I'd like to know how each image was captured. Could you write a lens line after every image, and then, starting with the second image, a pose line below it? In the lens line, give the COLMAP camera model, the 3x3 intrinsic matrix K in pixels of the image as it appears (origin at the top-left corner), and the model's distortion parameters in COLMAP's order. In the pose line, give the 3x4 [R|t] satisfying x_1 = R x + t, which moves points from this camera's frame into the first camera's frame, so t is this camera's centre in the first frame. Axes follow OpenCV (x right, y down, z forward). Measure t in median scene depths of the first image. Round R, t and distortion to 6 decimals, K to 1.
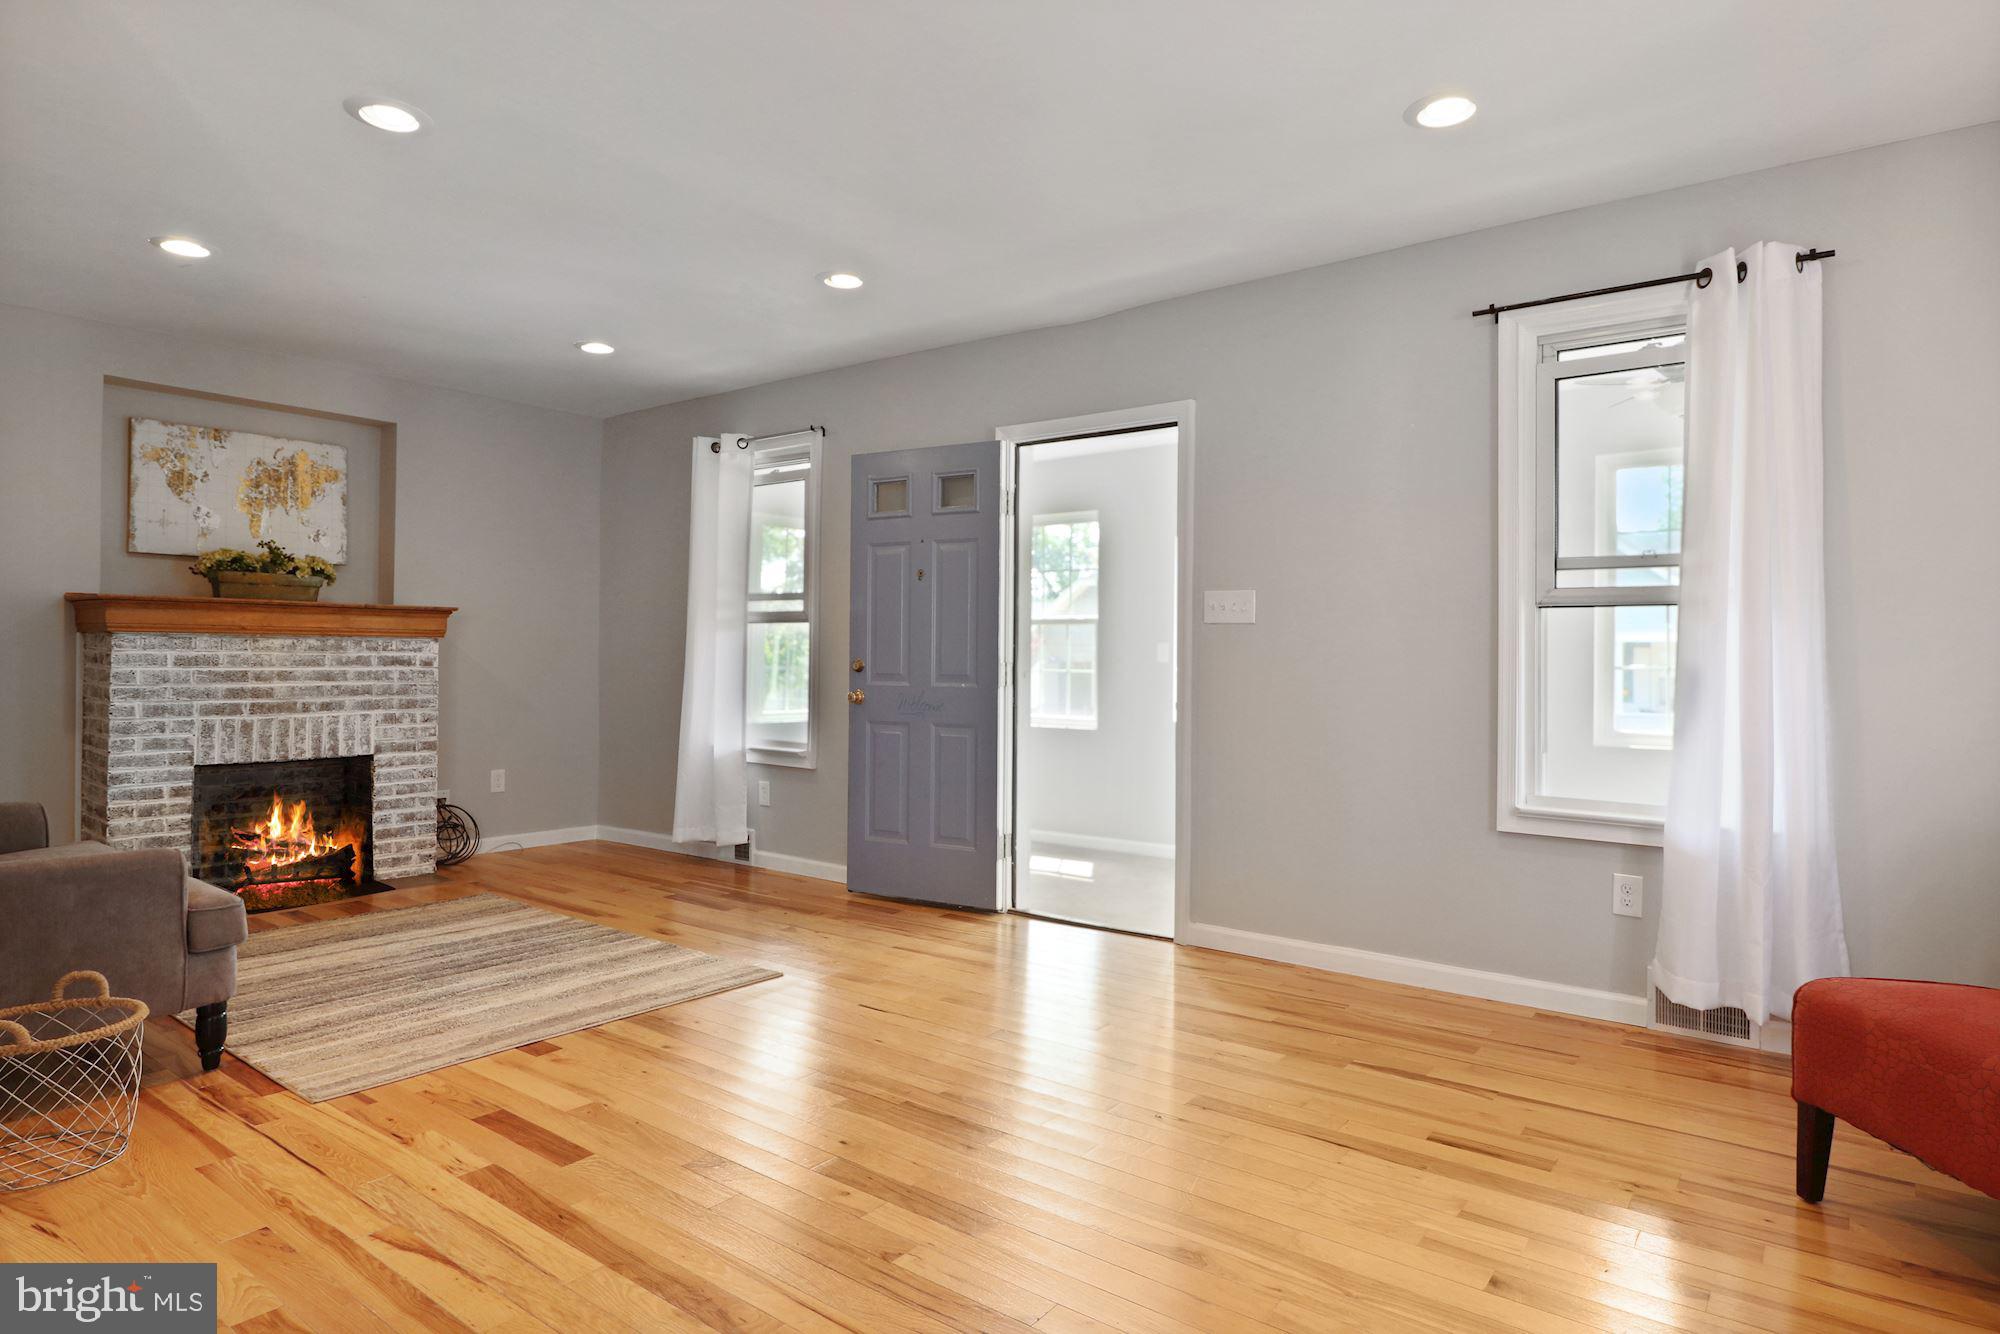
lens RADIAL K [[1131.3, 0, 1002.8], [0, 1131.3, 615.3], [0, 0, 1]] dist [-0.003846, -0.000895]
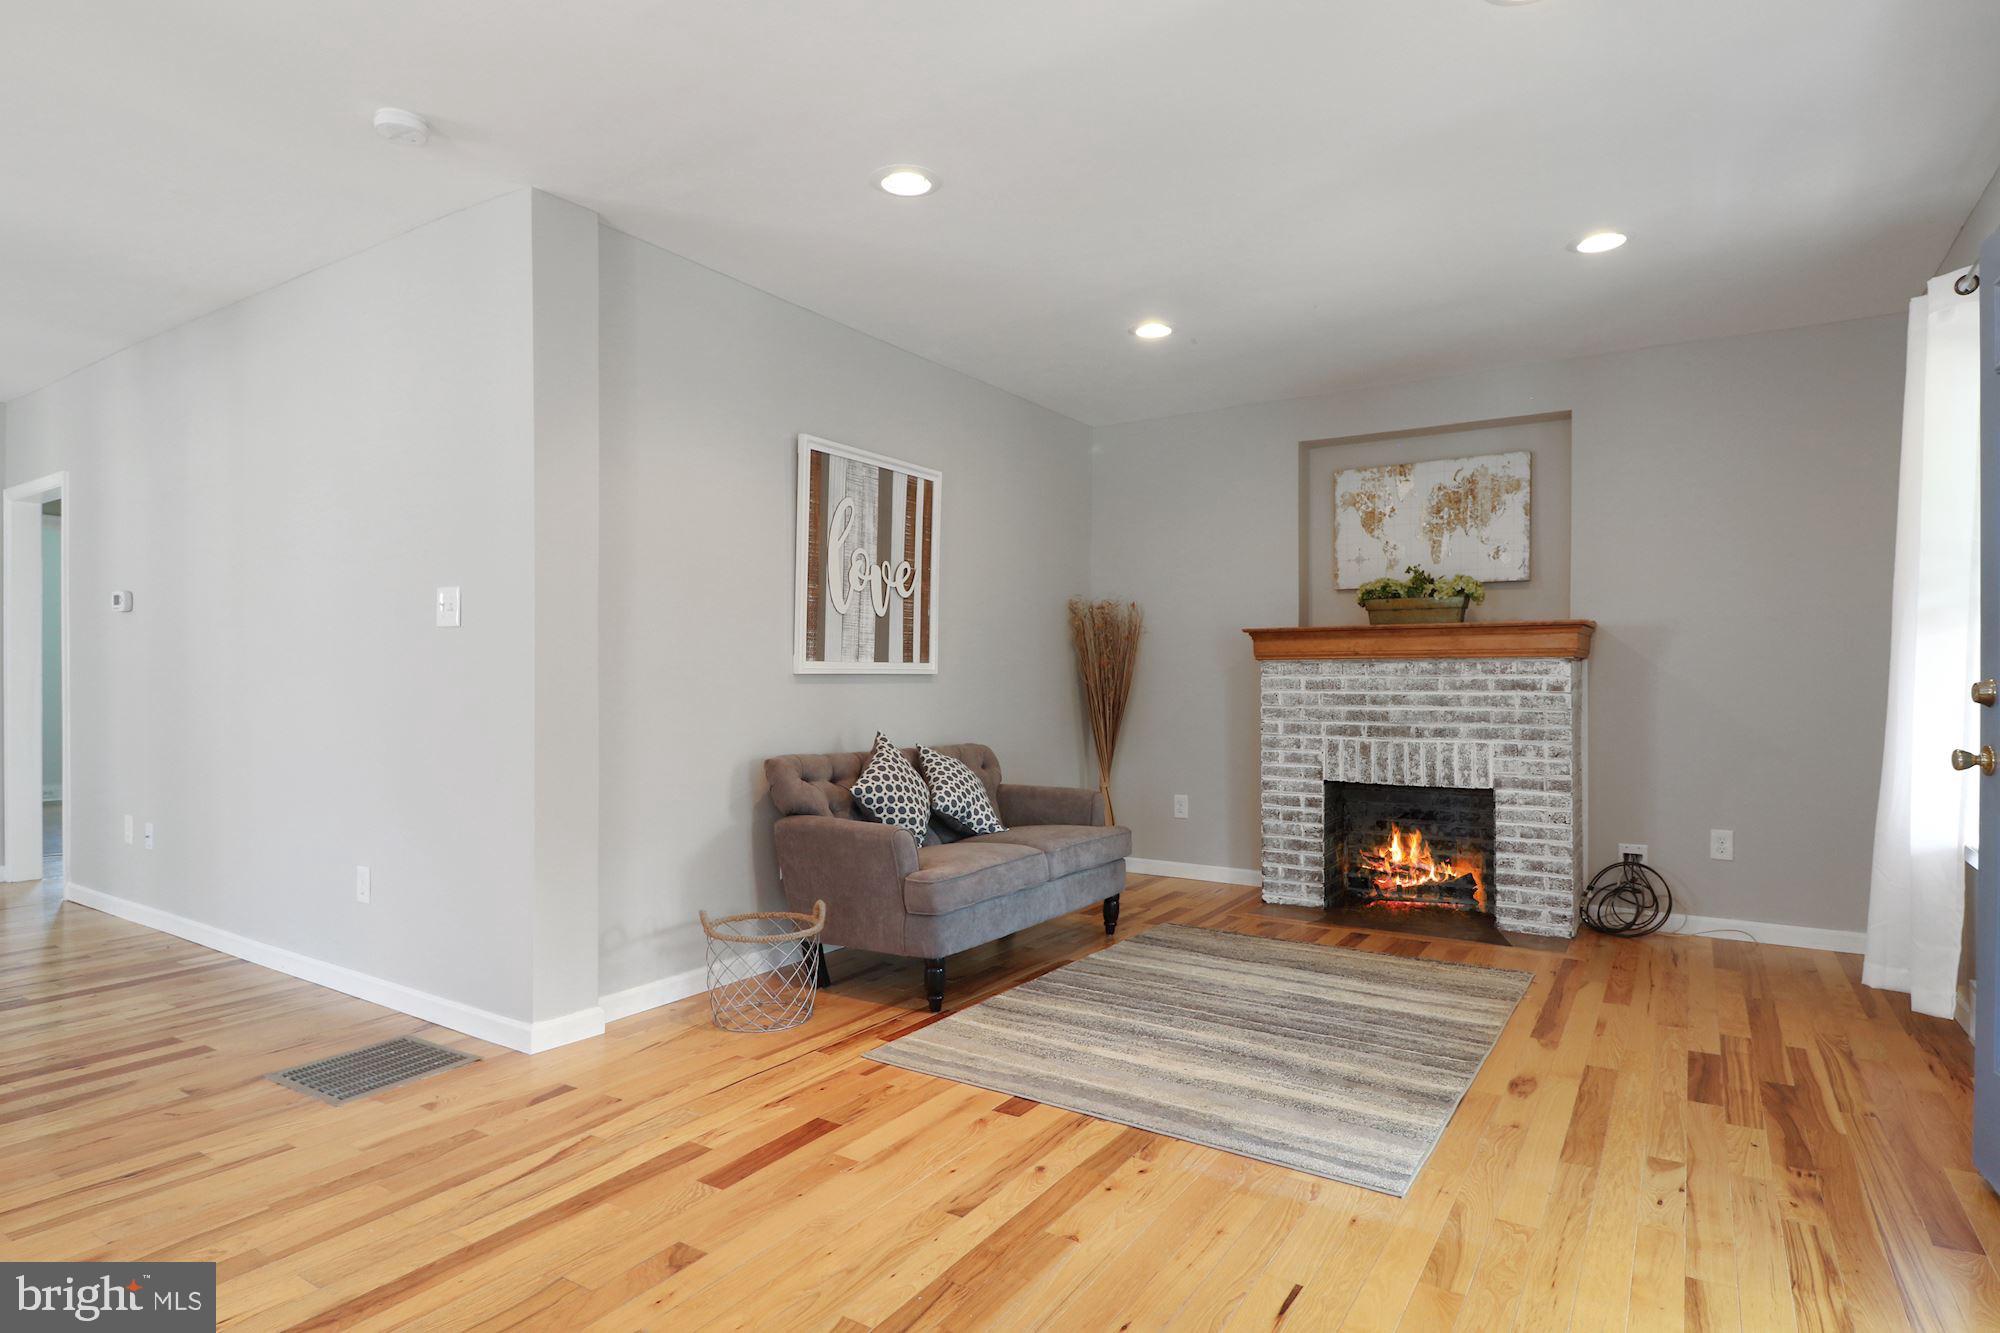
lens RADIAL K [[1075.8, 0, 1000.0], [0, 1075.8, 666.5], [0, 0, 1]] dist [-0.002465, -0.000386]
pose [[0.078995, -0.019311, -0.996688, 0.280151], [0.037384, 0.999166, -0.016396, 0.026332], [0.996174, -0.035965, 0.079652, 0.567993]]
